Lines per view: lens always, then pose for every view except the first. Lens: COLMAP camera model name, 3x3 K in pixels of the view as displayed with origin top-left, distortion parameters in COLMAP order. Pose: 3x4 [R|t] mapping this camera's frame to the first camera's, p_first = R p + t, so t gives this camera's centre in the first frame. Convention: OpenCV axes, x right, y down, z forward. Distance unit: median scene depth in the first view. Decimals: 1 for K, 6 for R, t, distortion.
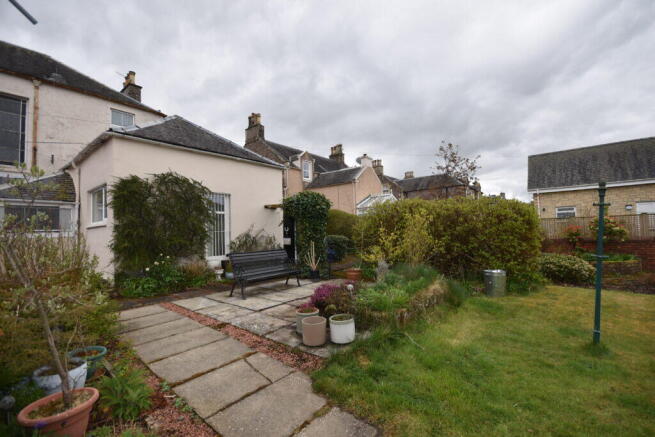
lens RADIAL K [[290.4, 0, 327.5], [0, 290.4, 218.5], [0, 0, 1]] dist [0.002387, 0.000160]
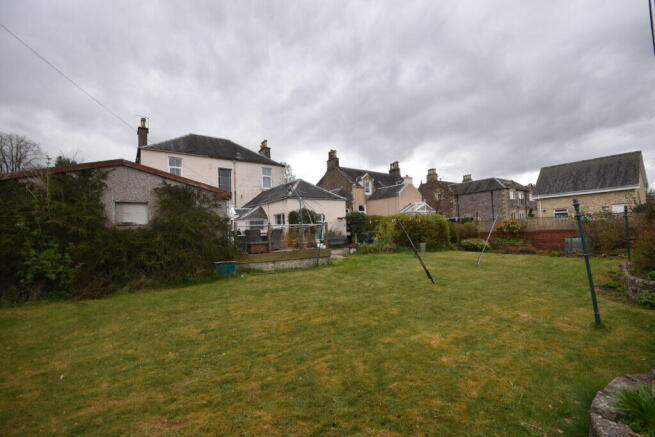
lens RADIAL K [[290.4, 0, 327.5], [0, 290.4, 218.5], [0, 0, 1]] dist [0.002387, 0.000160]
pose [[0.960973, -0.019198, -0.275976, 0.129830], [0.021271, 0.999764, 0.004519, -0.018370], [0.275824, -0.010213, 0.961154, -0.449865]]
